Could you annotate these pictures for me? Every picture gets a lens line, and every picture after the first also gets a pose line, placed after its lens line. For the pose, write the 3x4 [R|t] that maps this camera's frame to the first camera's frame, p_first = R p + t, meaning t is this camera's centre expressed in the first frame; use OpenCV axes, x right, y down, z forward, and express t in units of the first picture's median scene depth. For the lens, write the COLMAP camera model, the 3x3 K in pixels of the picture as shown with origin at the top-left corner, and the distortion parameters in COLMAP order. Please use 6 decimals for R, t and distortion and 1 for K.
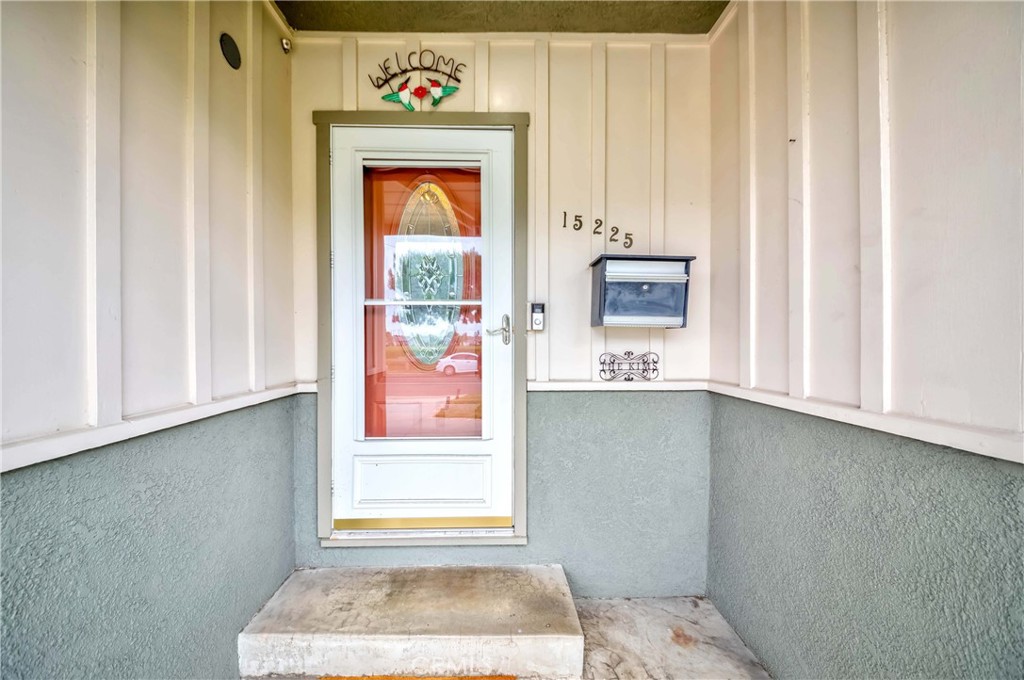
lens RADIAL K [[366.2, 0, 511.8], [0, 366.2, 342.9], [0, 0, 1]] dist [-0.002507, 0.001563]
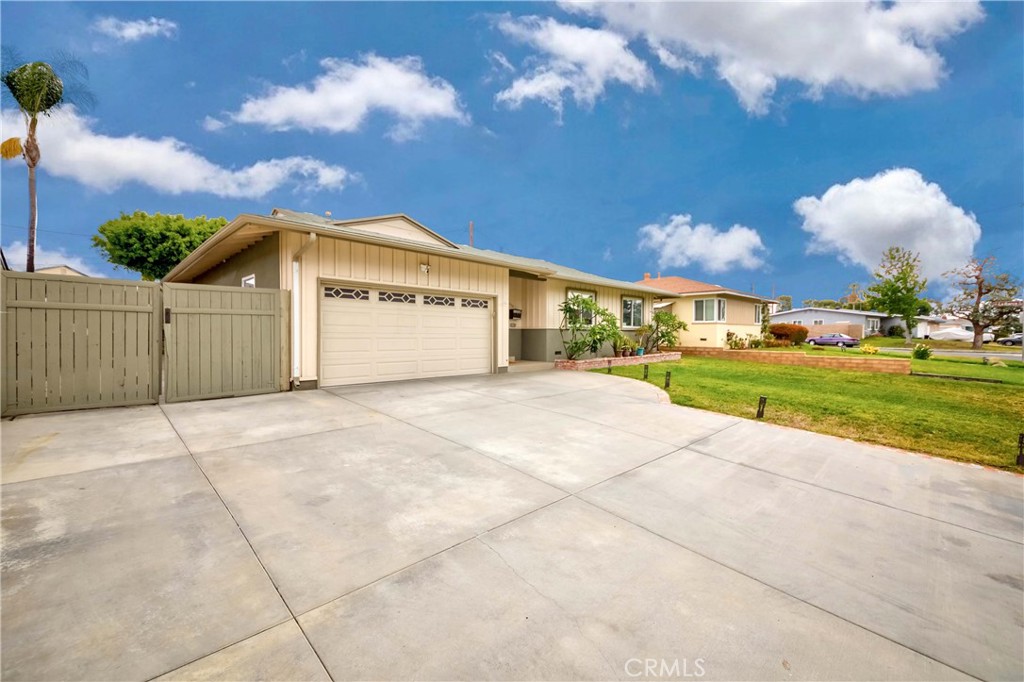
lens RADIAL K [[401.5, 0, 513.1], [0, 401.5, 332.0], [0, 0, 1]] dist [-0.003428, -0.000910]
pose [[0.725366, 0.007341, 0.688324, -4.774858], [-0.016170, 0.999849, 0.006378, 0.154337], [-0.688173, -0.015757, 0.725375, -4.381306]]
